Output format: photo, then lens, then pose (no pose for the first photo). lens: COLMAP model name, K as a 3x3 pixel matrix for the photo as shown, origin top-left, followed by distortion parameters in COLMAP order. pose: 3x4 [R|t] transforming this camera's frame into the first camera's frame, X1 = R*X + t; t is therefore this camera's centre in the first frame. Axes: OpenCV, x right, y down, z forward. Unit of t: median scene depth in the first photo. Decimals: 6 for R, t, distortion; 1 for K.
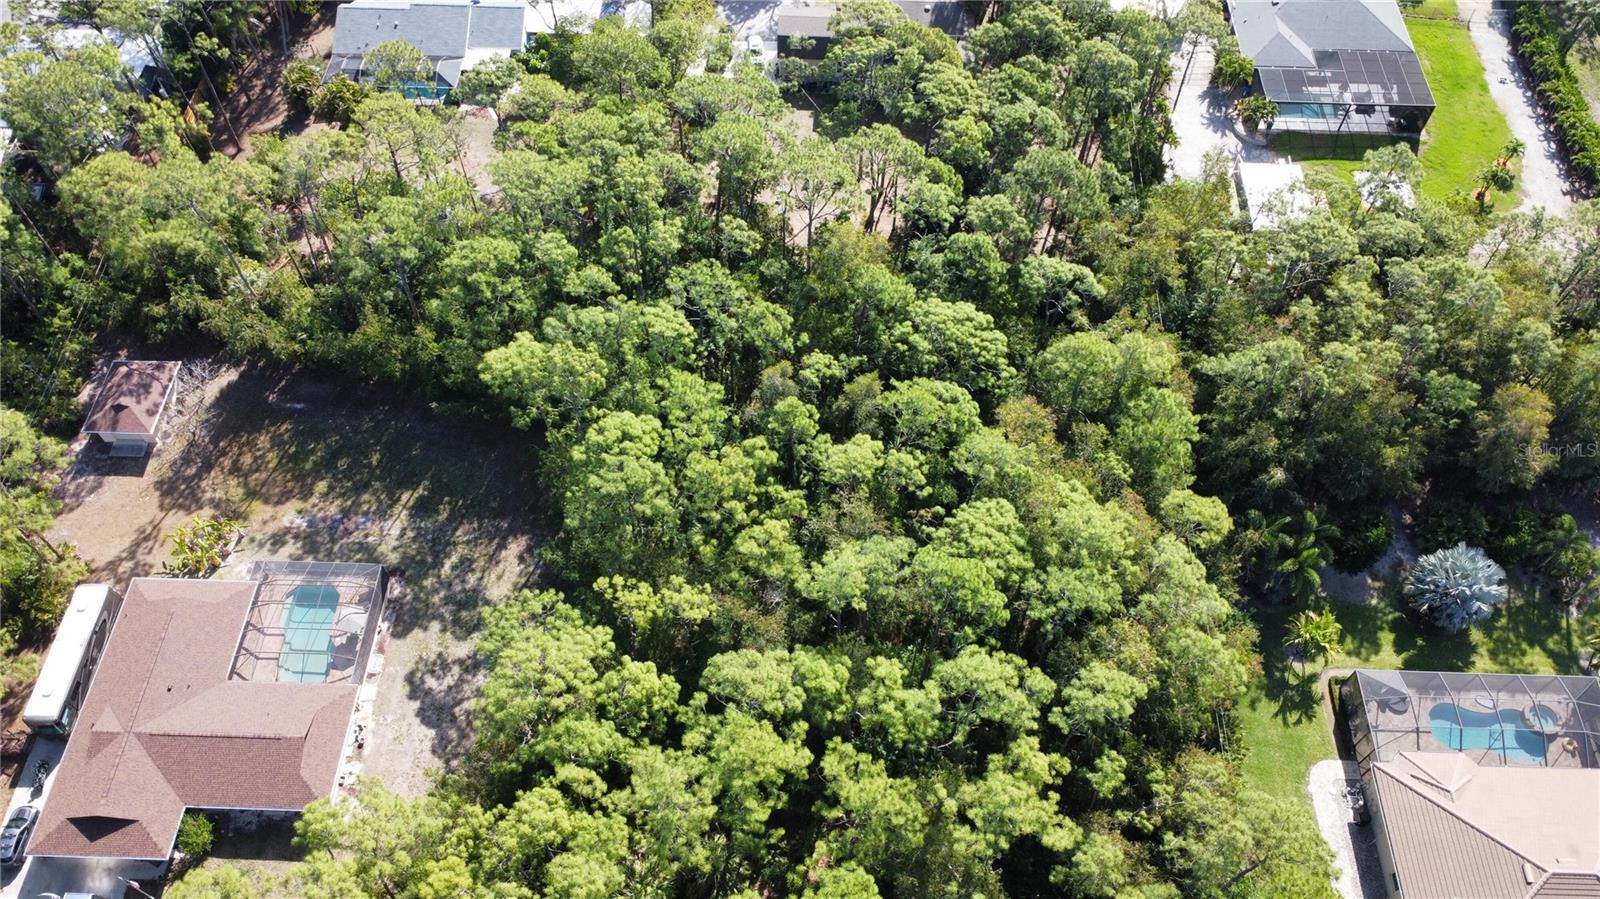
lens RADIAL K [[1197.9, 0, 800.0], [0, 1197.9, 449.5], [0, 0, 1]] dist [-0.001002, 0.004135]
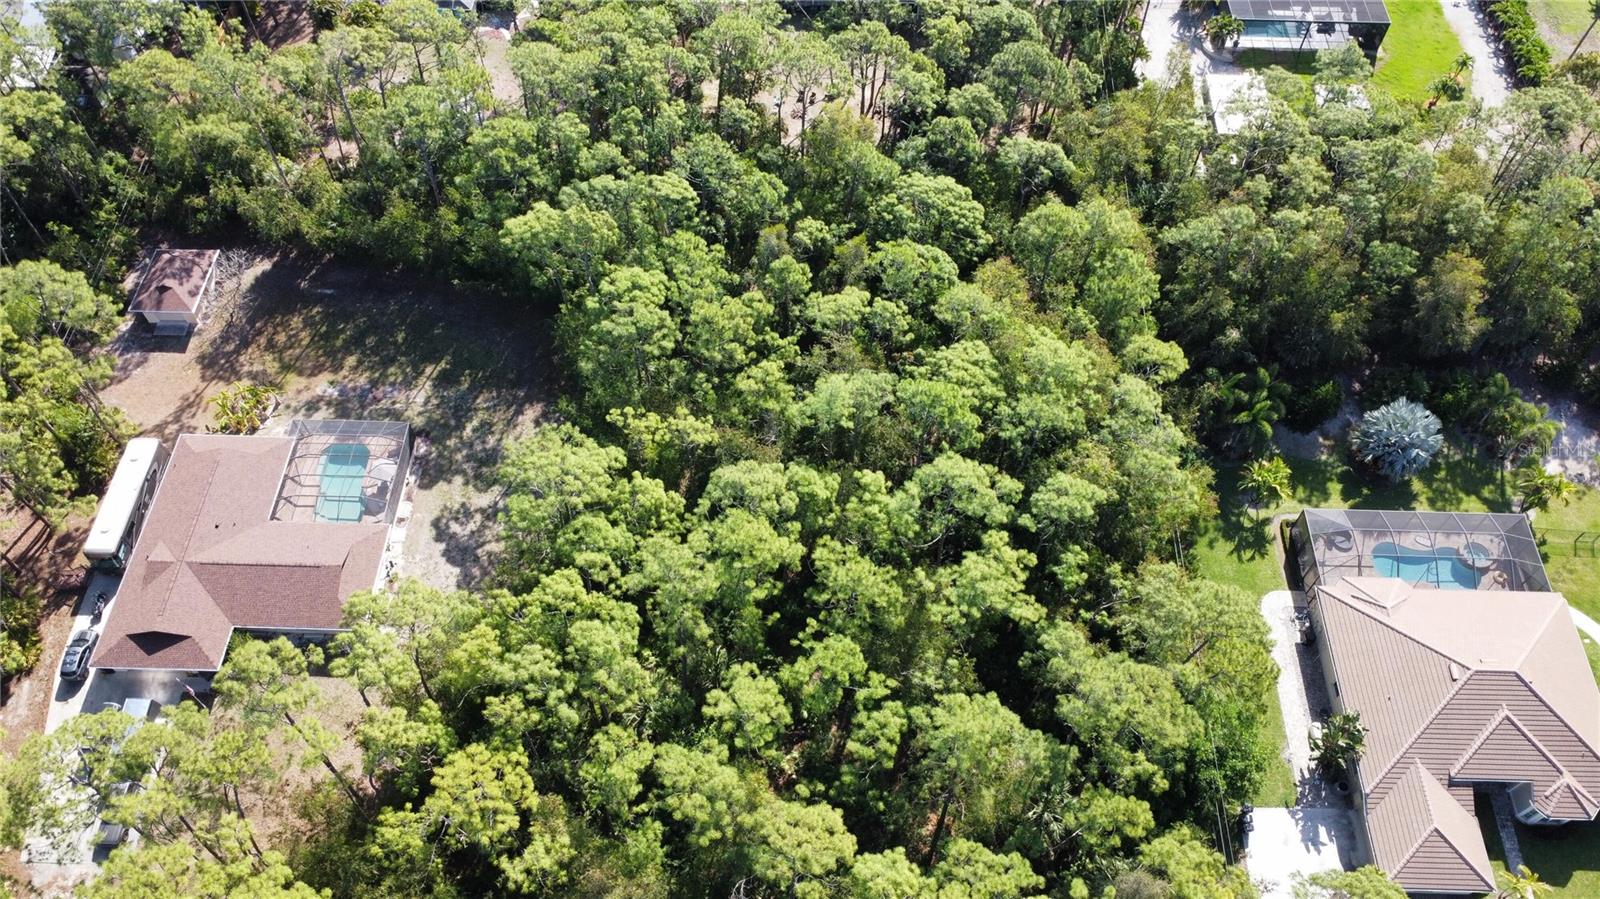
lens RADIAL K [[1197.9, 0, 800.0], [0, 1197.9, 449.5], [0, 0, 1]] dist [-0.001002, 0.004135]
pose [[0.999998, -0.001636, 0.000936, 0.003863], [0.001638, 0.999995, -0.002651, 0.127178], [-0.000931, 0.002653, 0.999996, -0.087588]]
